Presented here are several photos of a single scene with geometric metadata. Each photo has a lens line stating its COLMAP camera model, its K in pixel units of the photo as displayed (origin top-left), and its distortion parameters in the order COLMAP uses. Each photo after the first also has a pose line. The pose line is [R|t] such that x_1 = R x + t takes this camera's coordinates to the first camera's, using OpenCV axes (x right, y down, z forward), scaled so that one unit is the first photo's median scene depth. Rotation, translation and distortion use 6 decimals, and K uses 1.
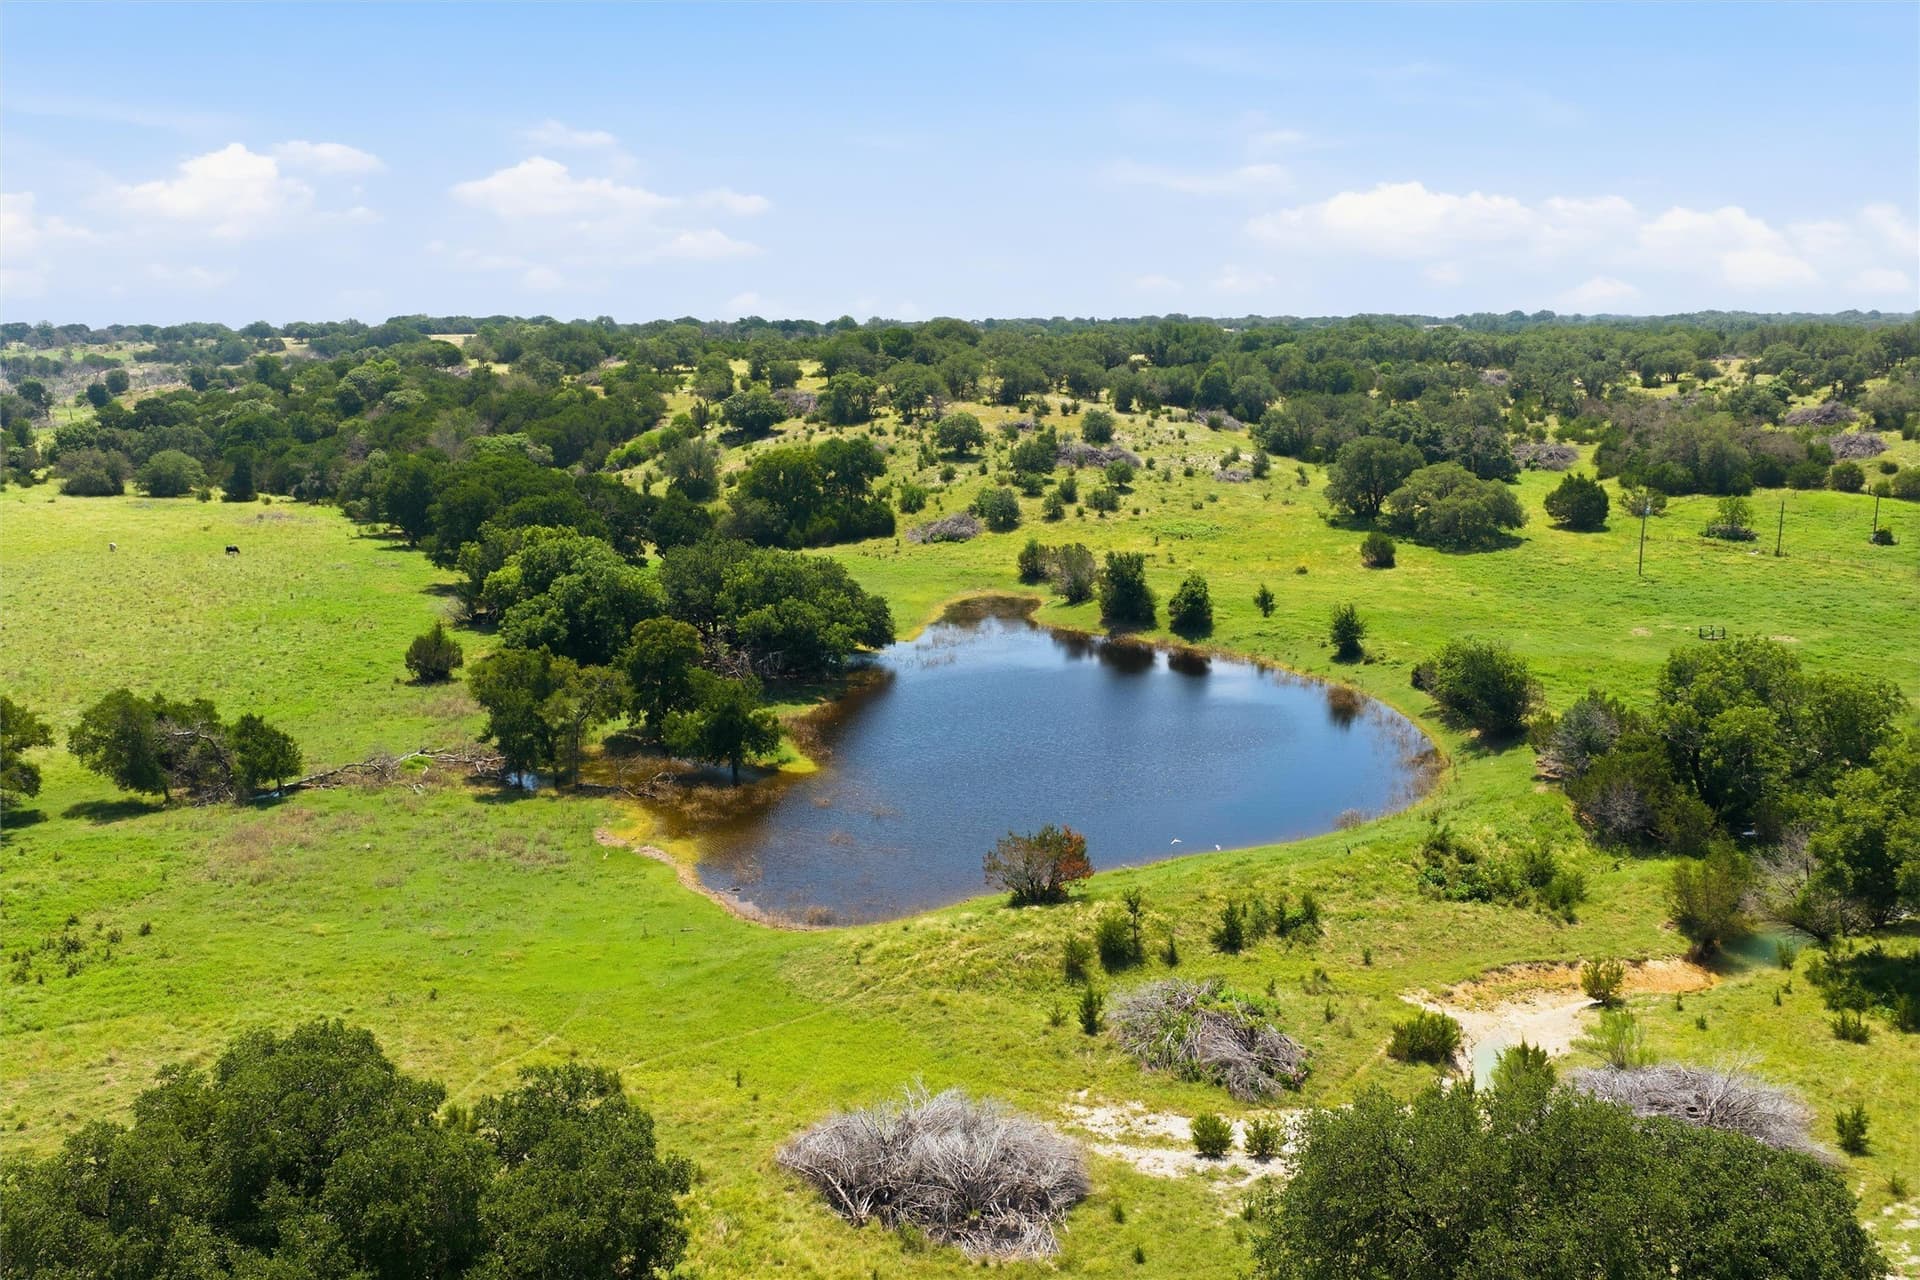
lens RADIAL K [[1592.0, 0, 967.5], [0, 1592.0, 639.9], [0, 0, 1]] dist [0.036736, -0.059436]
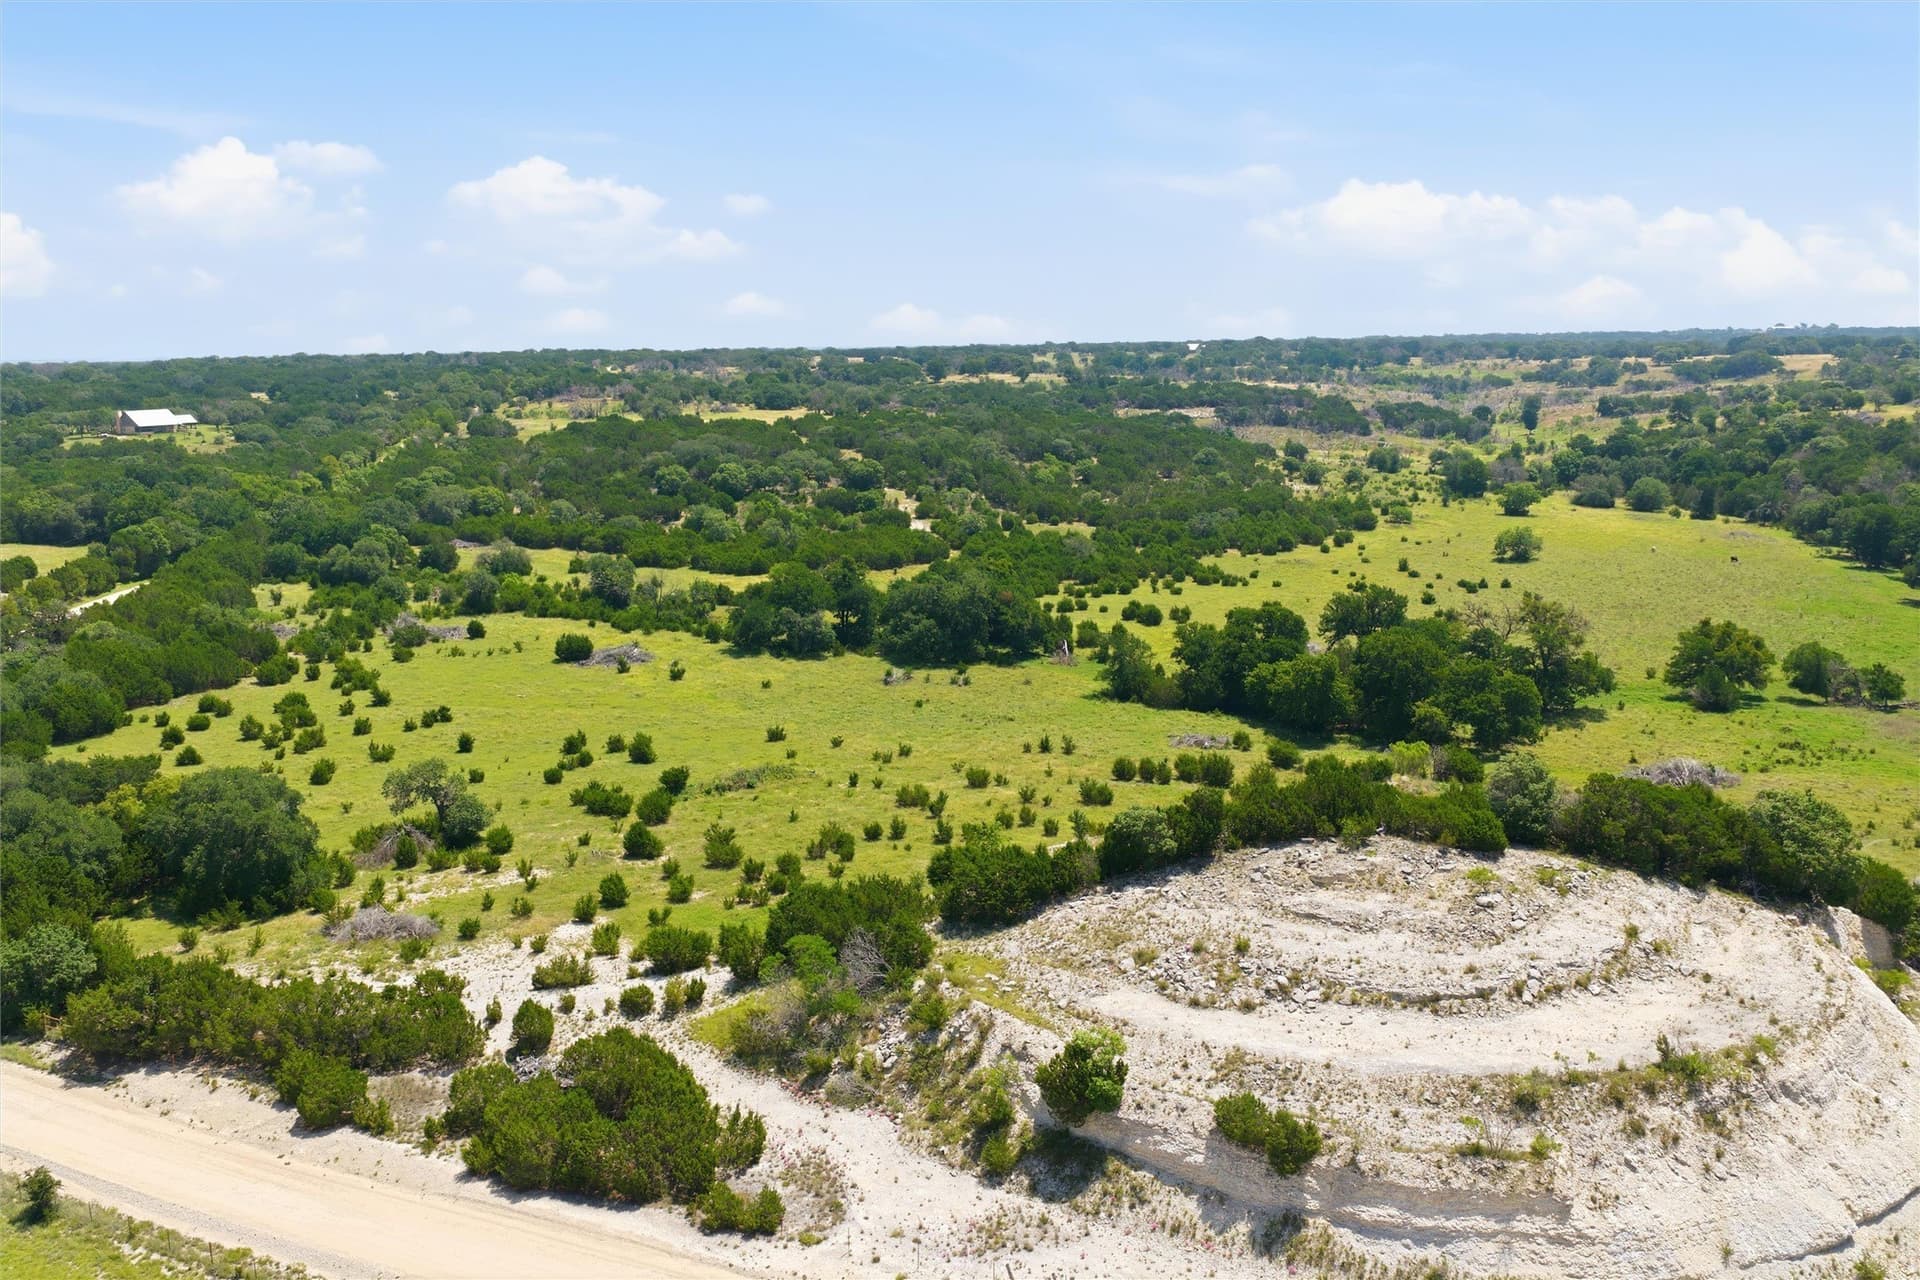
lens RADIAL K [[1592.0, 0, 963.6], [0, 1592.0, 639.5], [0, 0, 1]] dist [0.036736, -0.059436]
pose [[0.736366, 0.128132, -0.664340, 0.000883], [-0.123768, 0.990845, 0.053918, 0.022736], [0.665166, 0.042521, 0.745484, -0.501311]]
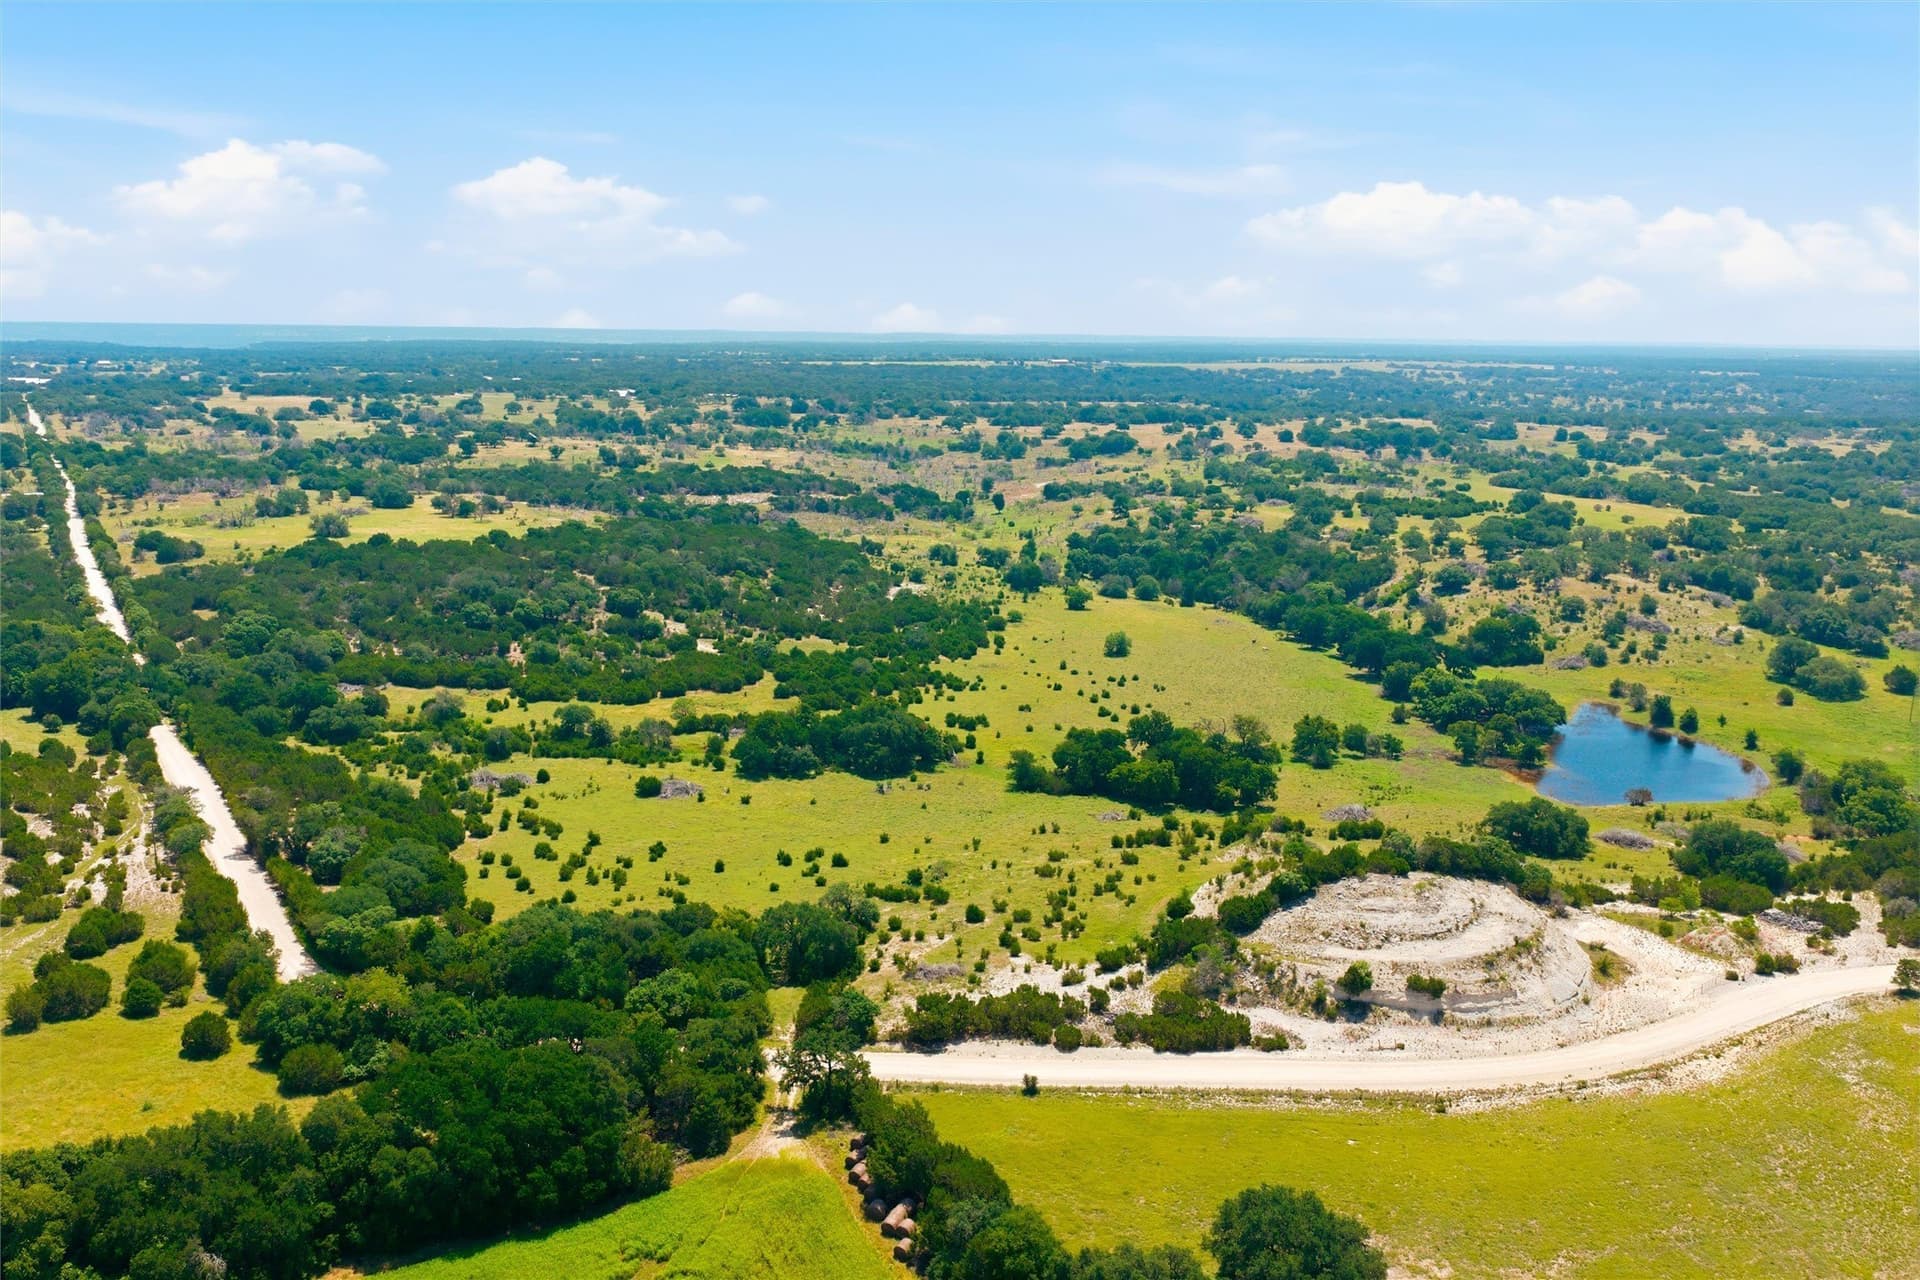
lens RADIAL K [[1592.0, 0, 966.9], [0, 1592.0, 638.6], [0, 0, 1]] dist [0.036736, -0.059436]
pose [[0.953476, 0.084965, -0.289247, -0.153675], [-0.083793, 0.996347, 0.016456, -0.063874], [0.289588, 0.008546, 0.957113, -1.180960]]
